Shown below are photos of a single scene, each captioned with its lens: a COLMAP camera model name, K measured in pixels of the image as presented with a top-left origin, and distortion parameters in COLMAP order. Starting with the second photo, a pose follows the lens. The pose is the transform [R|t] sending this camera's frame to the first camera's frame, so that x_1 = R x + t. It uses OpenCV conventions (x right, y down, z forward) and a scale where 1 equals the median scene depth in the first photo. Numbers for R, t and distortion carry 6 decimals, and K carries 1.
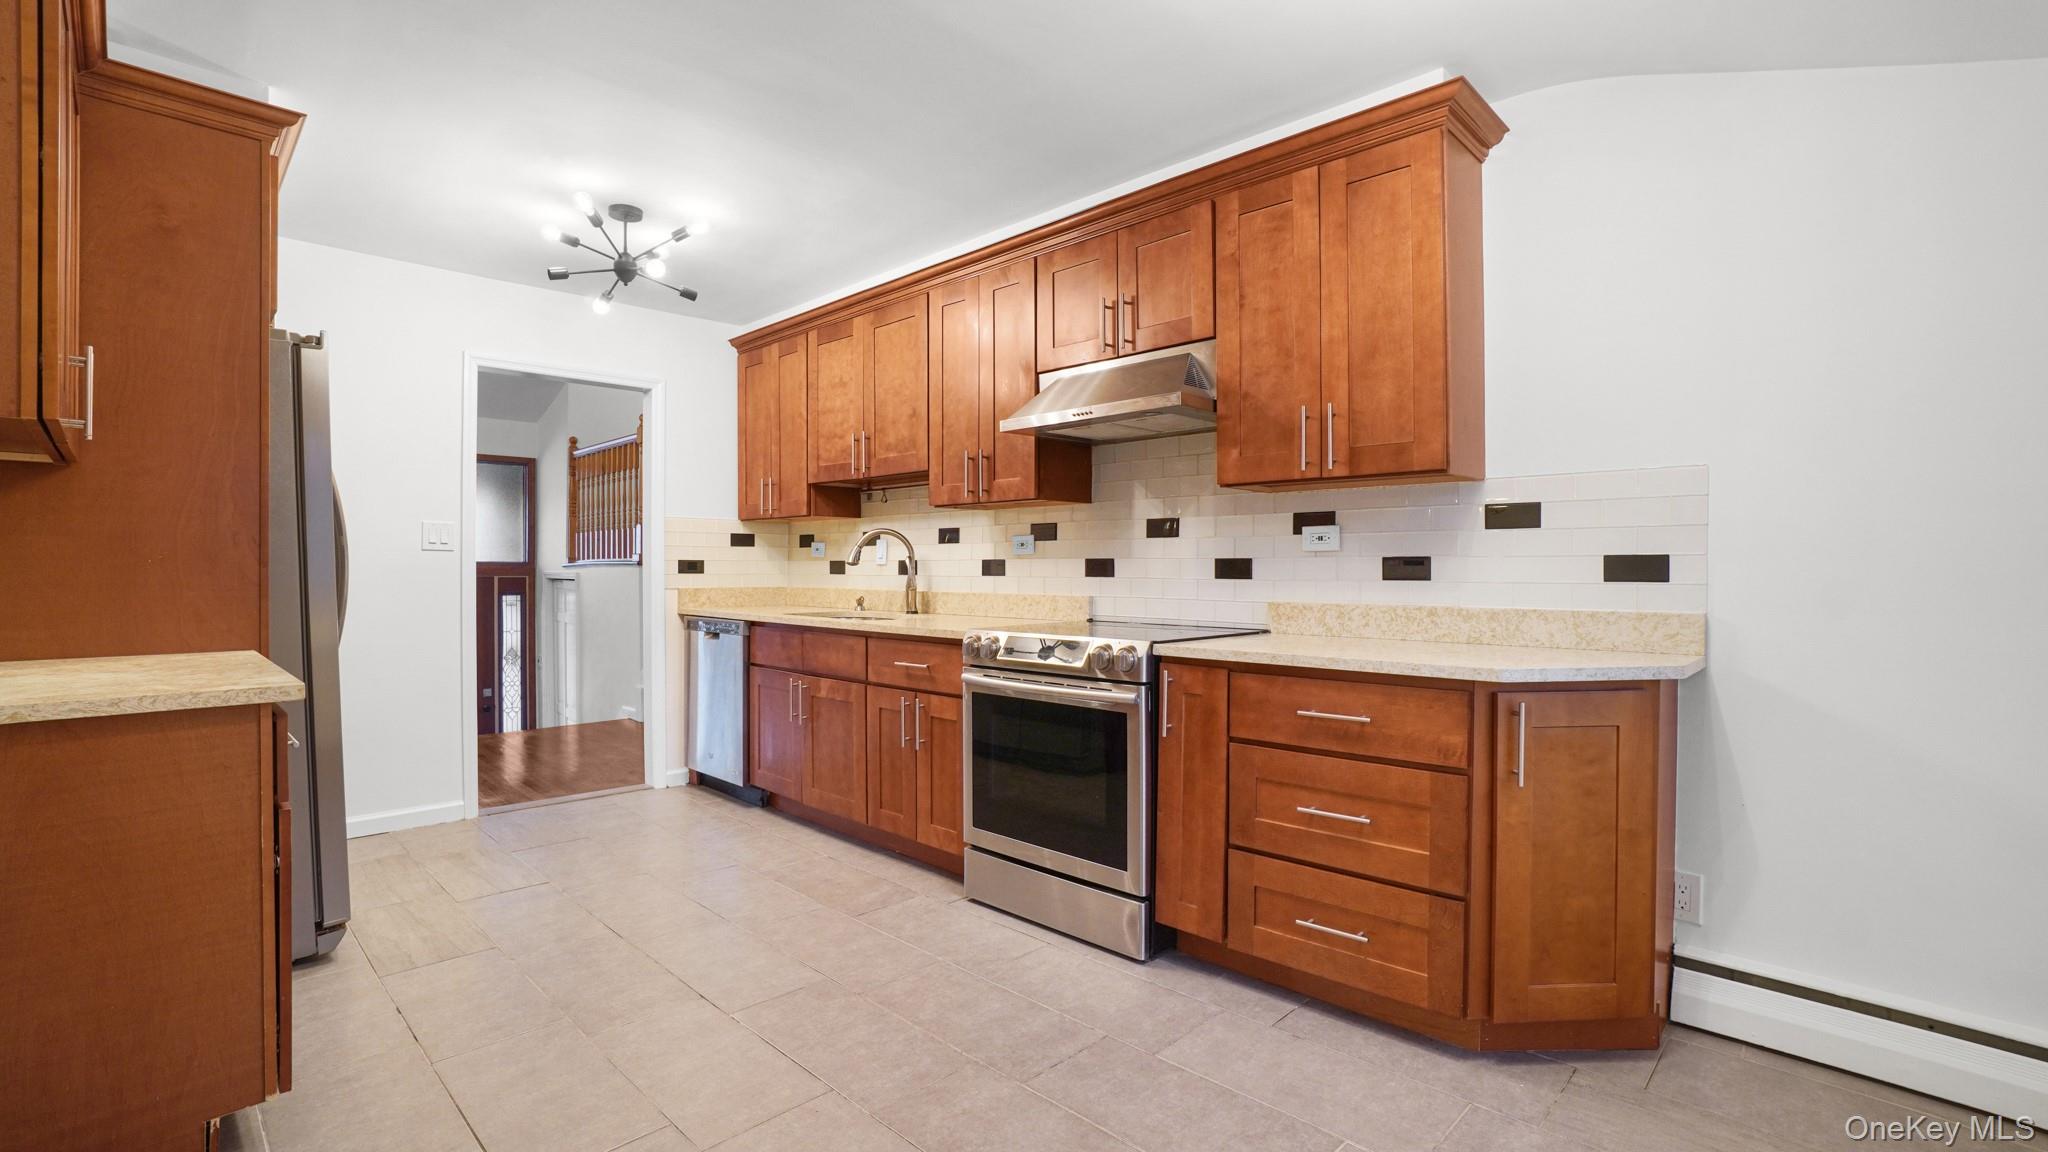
lens RADIAL K [[903.5, 0, 1017.4], [0, 903.5, 575.0], [0, 0, 1]] dist [-0.035694, 0.000312]
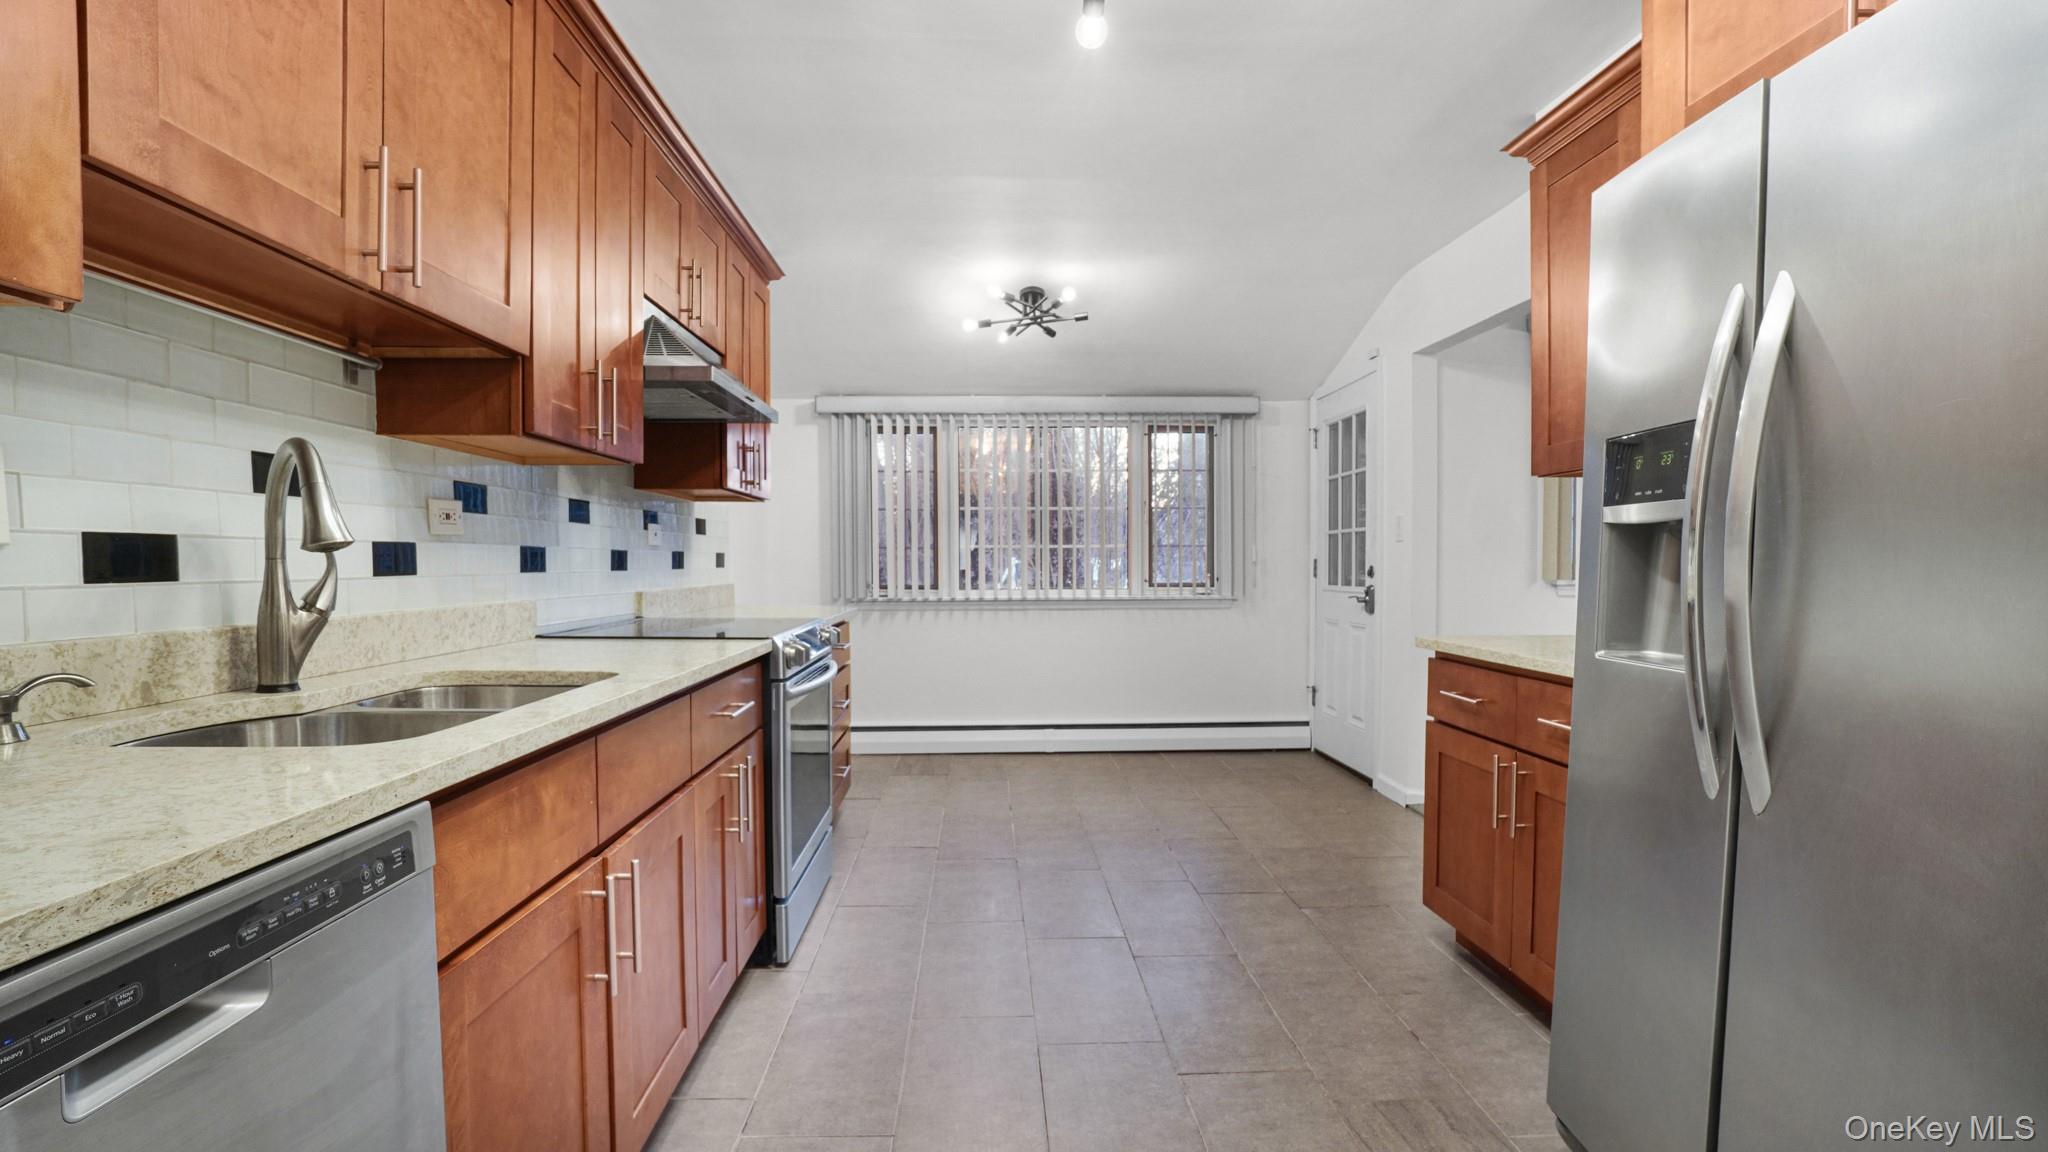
lens RADIAL K [[903.5, 0, 1017.4], [0, 903.5, 575.0], [0, 0, 1]] dist [-0.035694, 0.000312]
pose [[-0.728672, -0.012440, 0.684750, -0.735185], [0.003518, 0.999754, 0.021907, -0.011106], [-0.684854, 0.018372, -0.728448, 1.397462]]
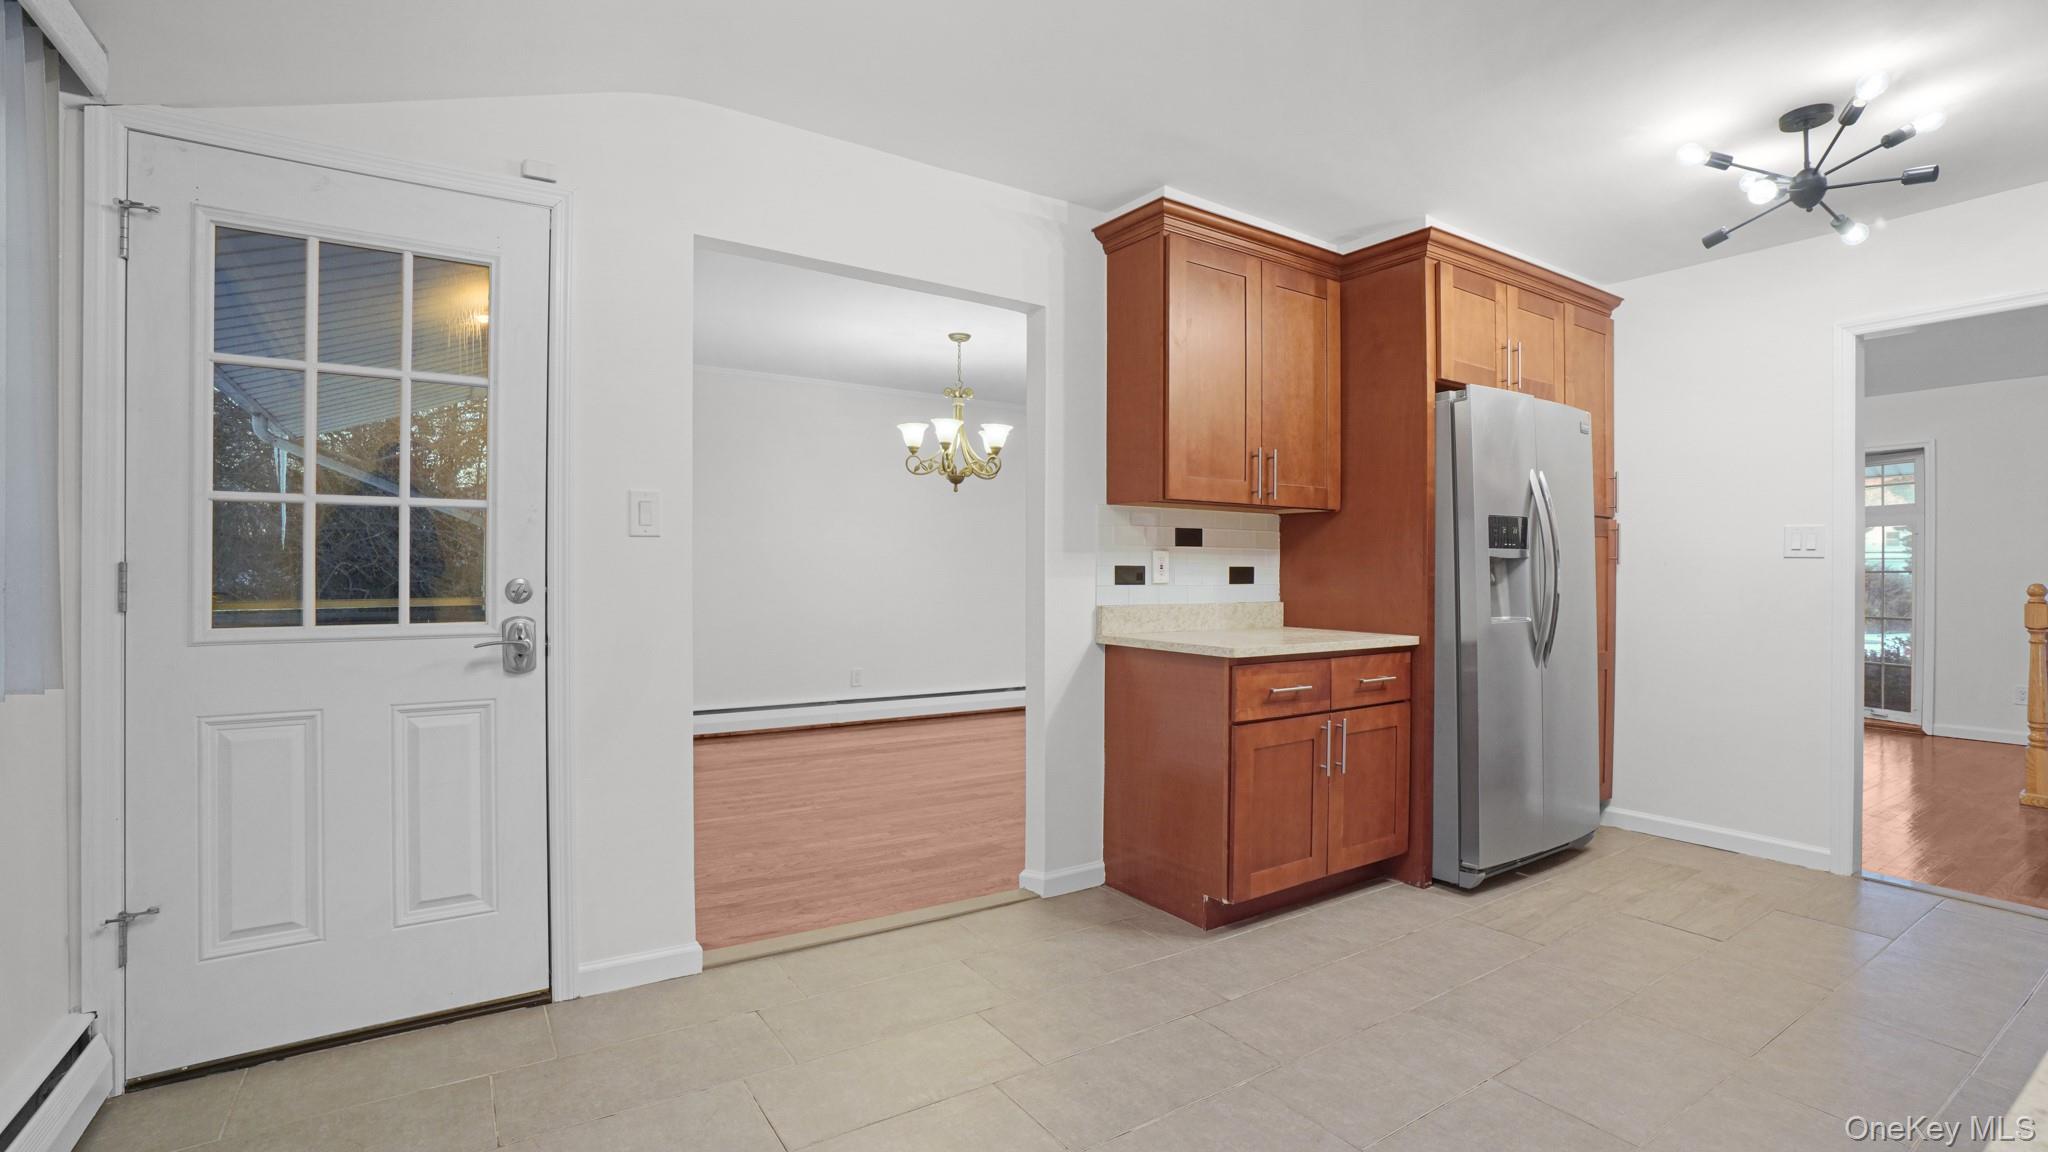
lens RADIAL K [[903.5, 0, 1017.4], [0, 903.5, 575.0], [0, 0, 1]] dist [-0.035694, 0.000312]
pose [[-0.217950, 0.000817, -0.975960, 0.453771], [-0.013066, 0.999908, 0.003755, -0.004123], [0.975872, 0.013570, -0.217919, 0.515959]]
